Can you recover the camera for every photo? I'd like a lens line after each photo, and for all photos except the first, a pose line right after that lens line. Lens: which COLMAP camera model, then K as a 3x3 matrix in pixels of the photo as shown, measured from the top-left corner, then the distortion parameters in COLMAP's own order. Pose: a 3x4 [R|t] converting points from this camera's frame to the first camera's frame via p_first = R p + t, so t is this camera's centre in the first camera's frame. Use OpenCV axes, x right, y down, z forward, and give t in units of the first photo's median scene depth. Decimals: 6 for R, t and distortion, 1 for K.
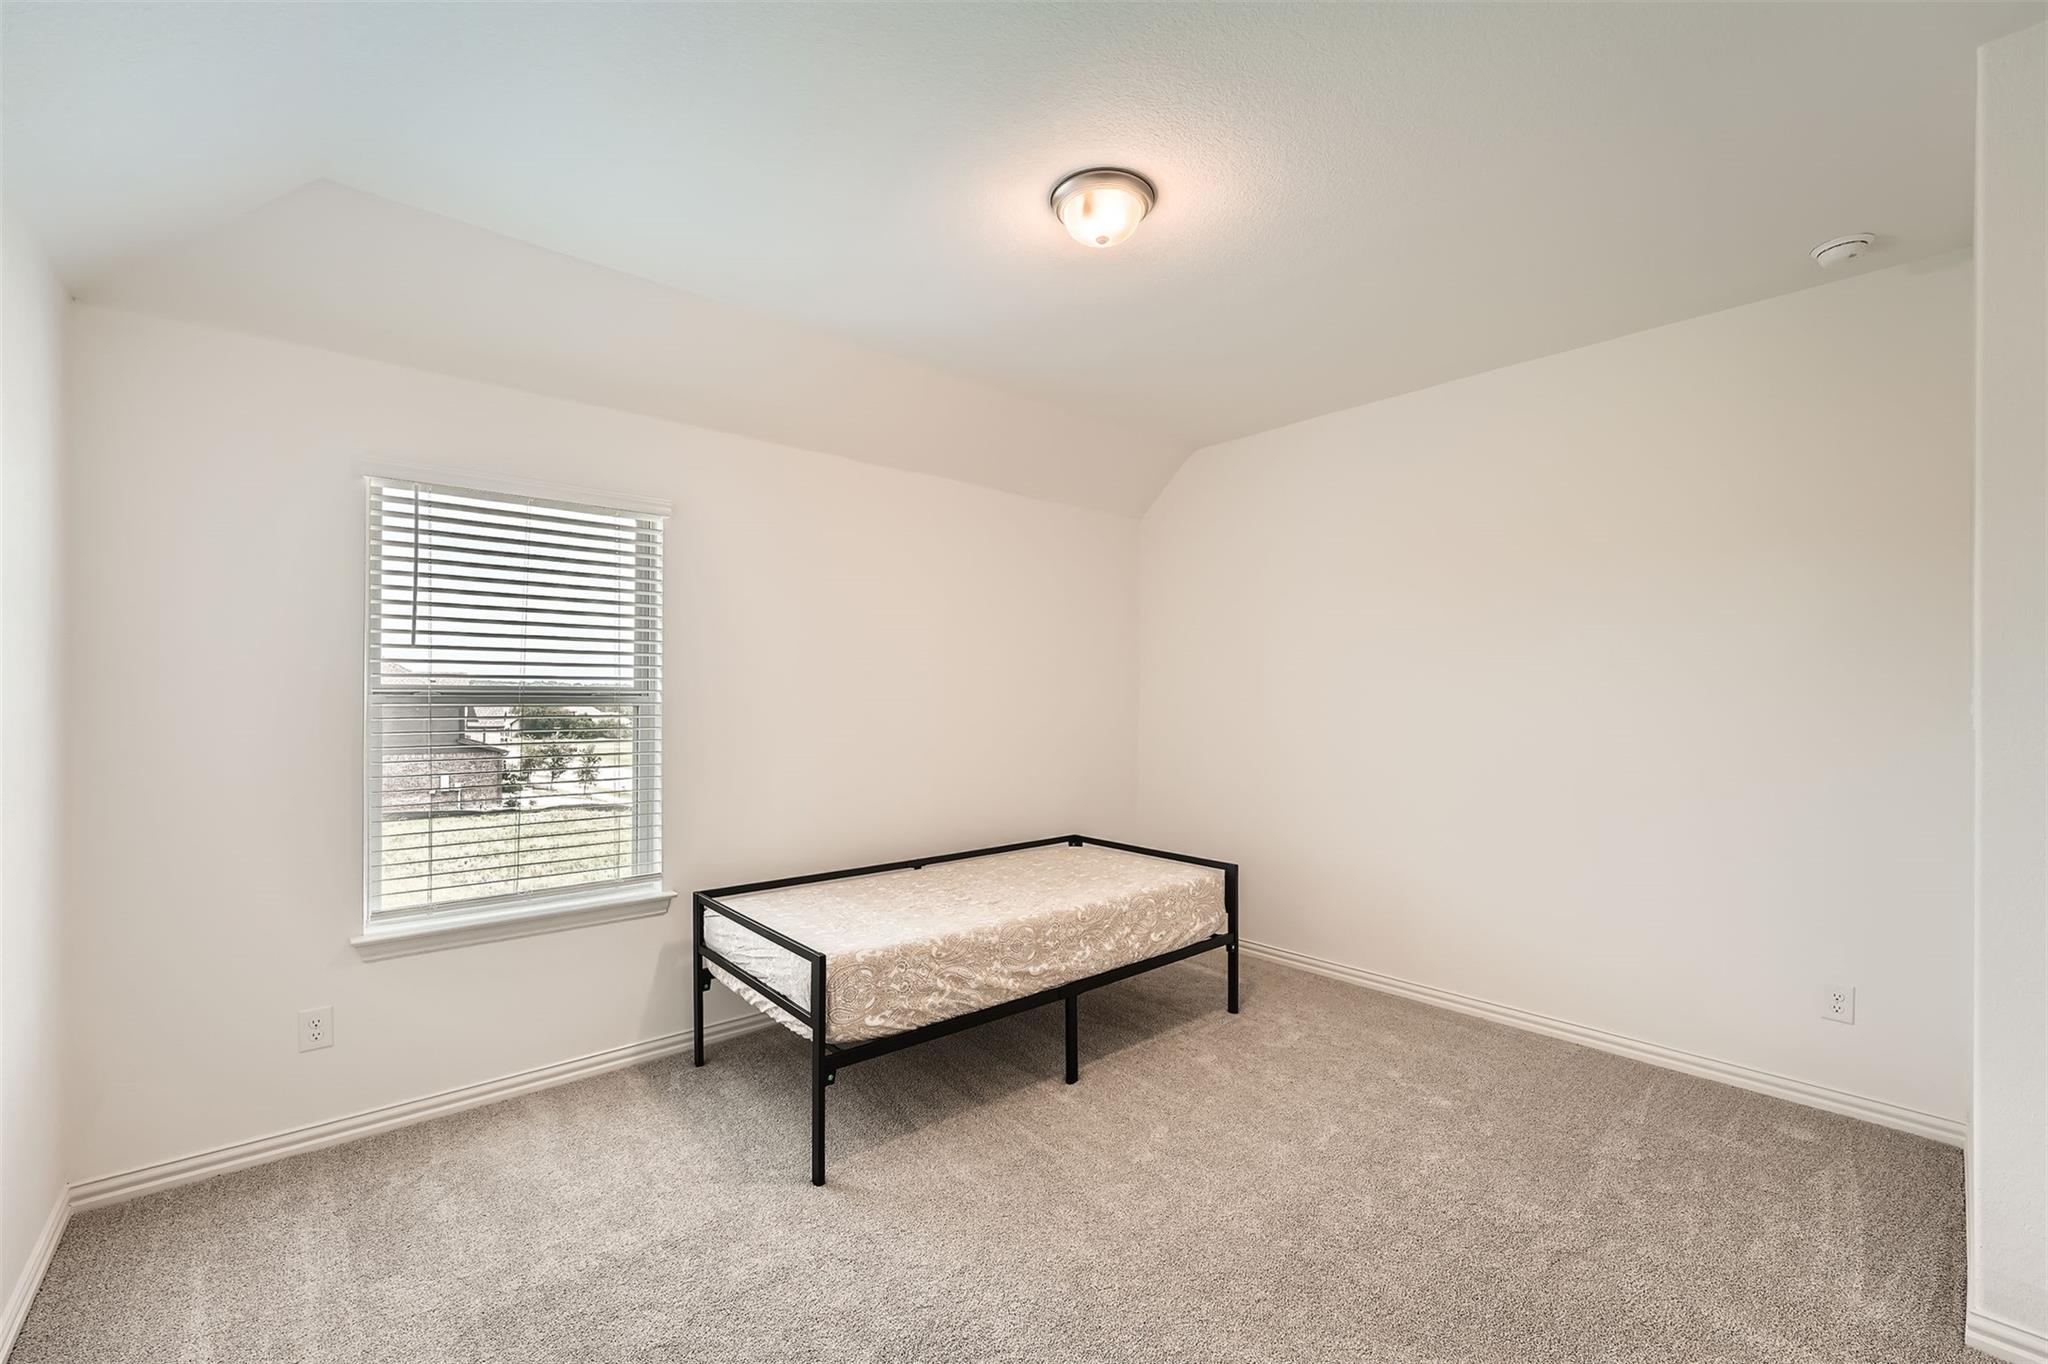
lens RADIAL K [[834.2, 0, 1032.2], [0, 834.2, 689.8], [0, 0, 1]] dist [-0.008916, 0.000304]
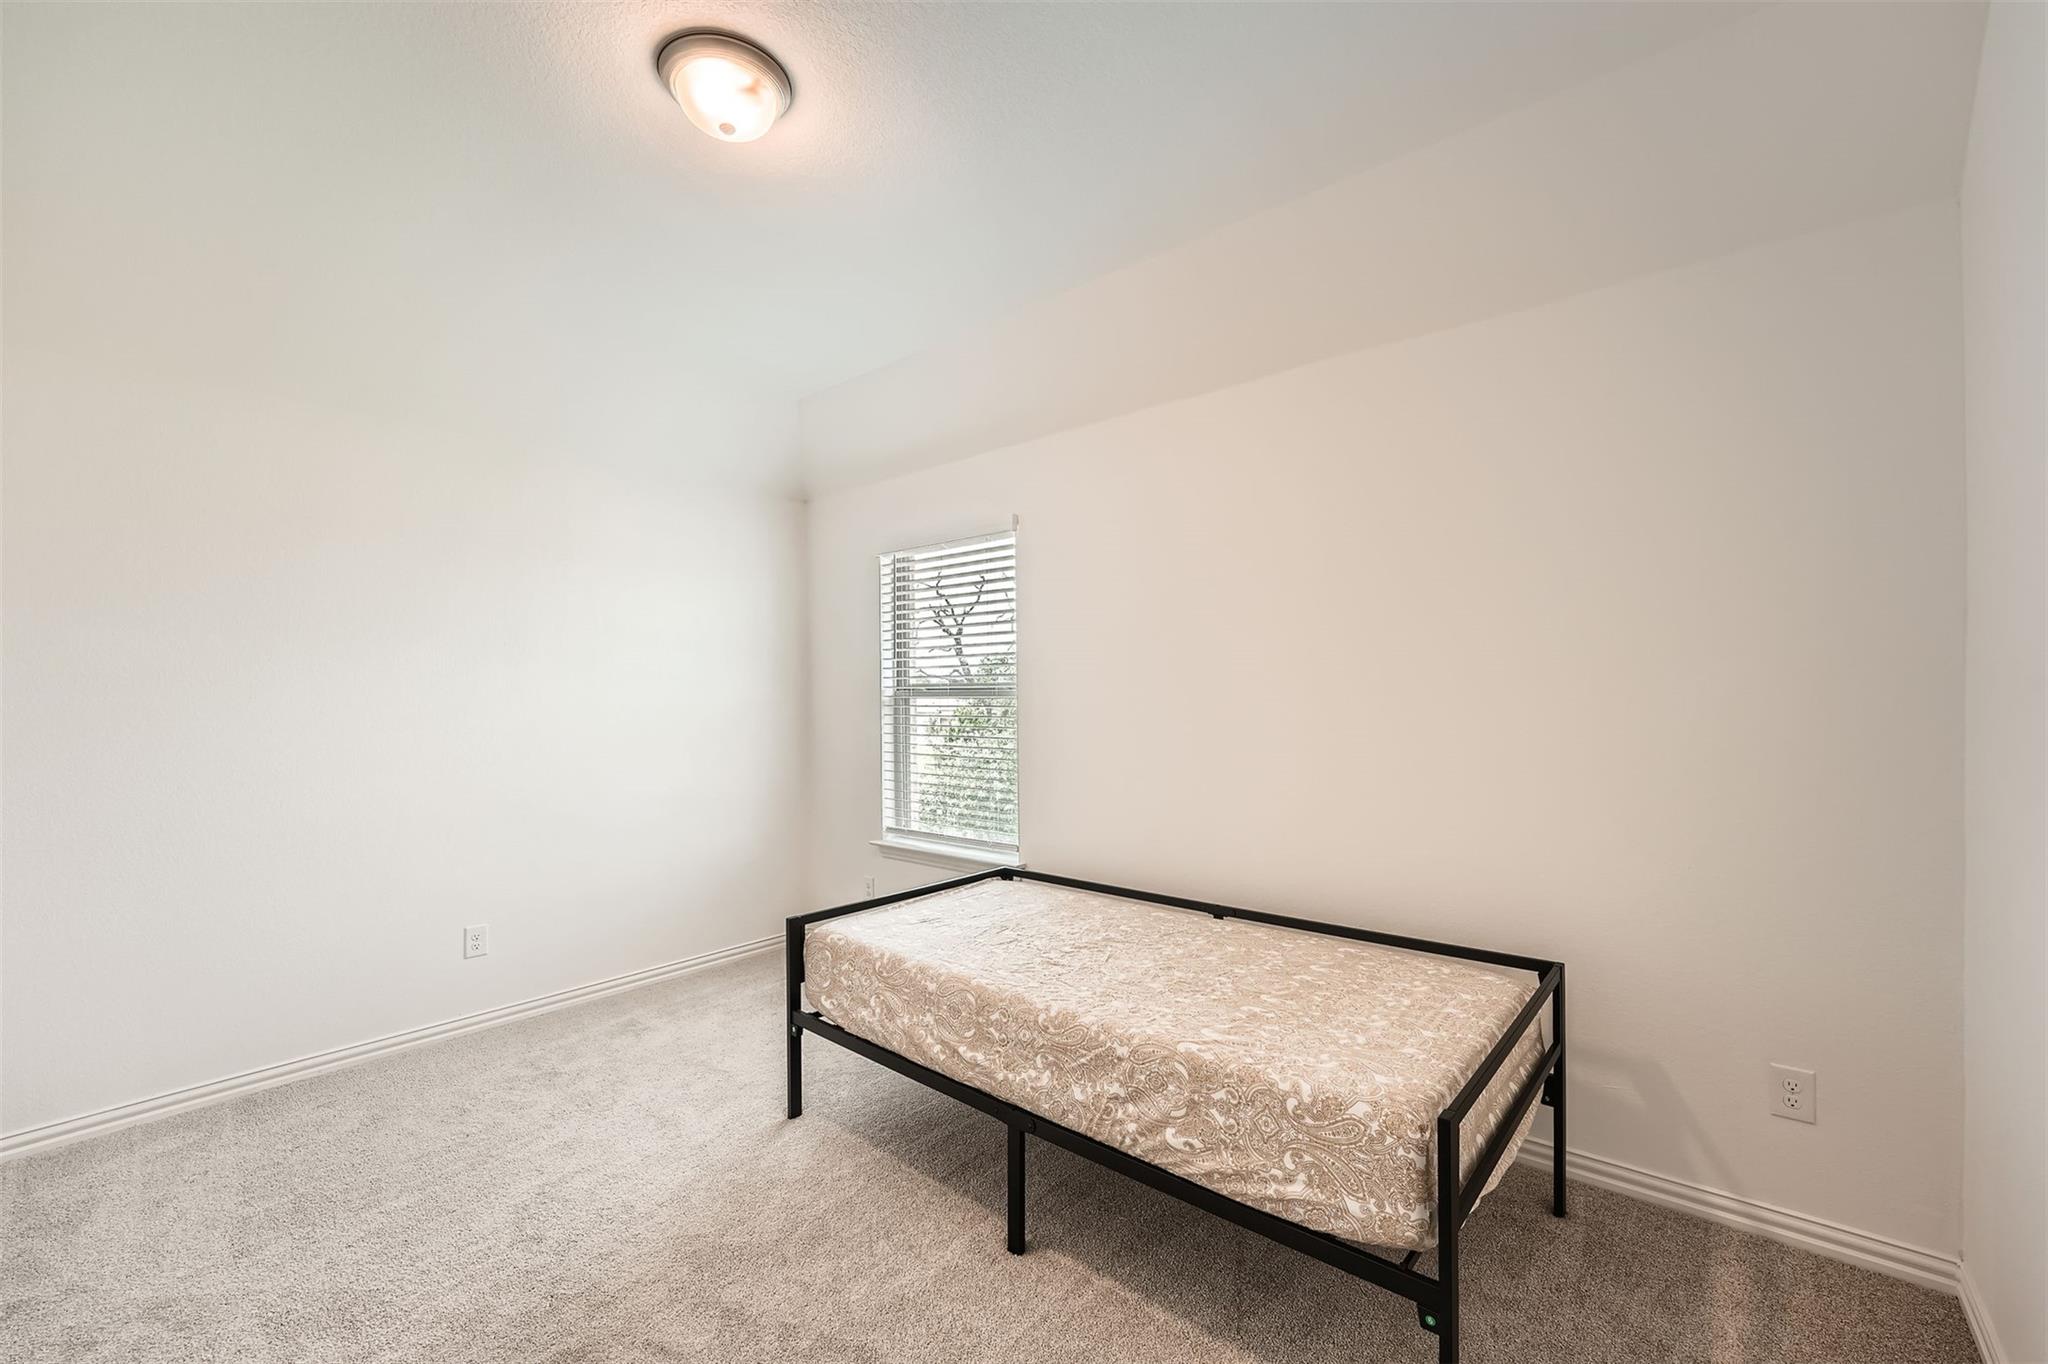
lens RADIAL K [[834.2, 0, 1032.9], [0, 834.2, 689.3], [0, 0, 1]] dist [-0.008916, 0.000304]
pose [[0.146198, -0.005777, -0.989238, 0.712907], [0.014014, 0.999895, -0.003768, 0.012771], [0.989156, -0.013313, 0.146264, 0.904778]]
